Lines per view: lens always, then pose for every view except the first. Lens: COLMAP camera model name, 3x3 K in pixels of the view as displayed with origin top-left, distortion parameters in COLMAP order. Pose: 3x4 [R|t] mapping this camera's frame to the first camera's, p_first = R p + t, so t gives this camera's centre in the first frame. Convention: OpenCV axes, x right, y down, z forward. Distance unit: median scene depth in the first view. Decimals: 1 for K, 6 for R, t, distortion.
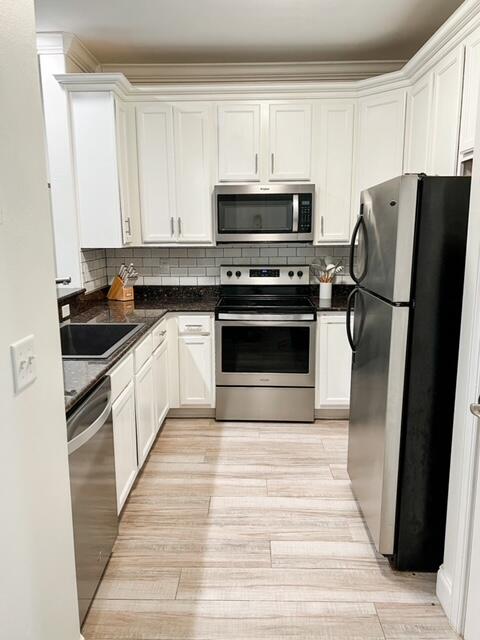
lens RADIAL K [[492.6, 0, 240.0], [0, 492.6, 320.0], [0, 0, 1]] dist [0.026117, -0.009346]
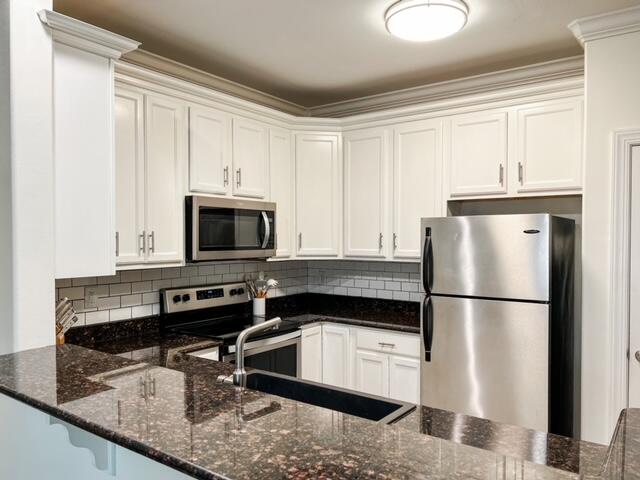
lens RADIAL K [[495.2, 0, 320.0], [0, 495.2, 240.0], [0, 0, 1]] dist [0.117308, -0.002232]
pose [[0.570964, 0.006198, 0.820952, -0.579825], [0.155196, 0.981127, -0.115345, -0.056281], [-0.806172, 0.193267, 0.559226, 0.316520]]
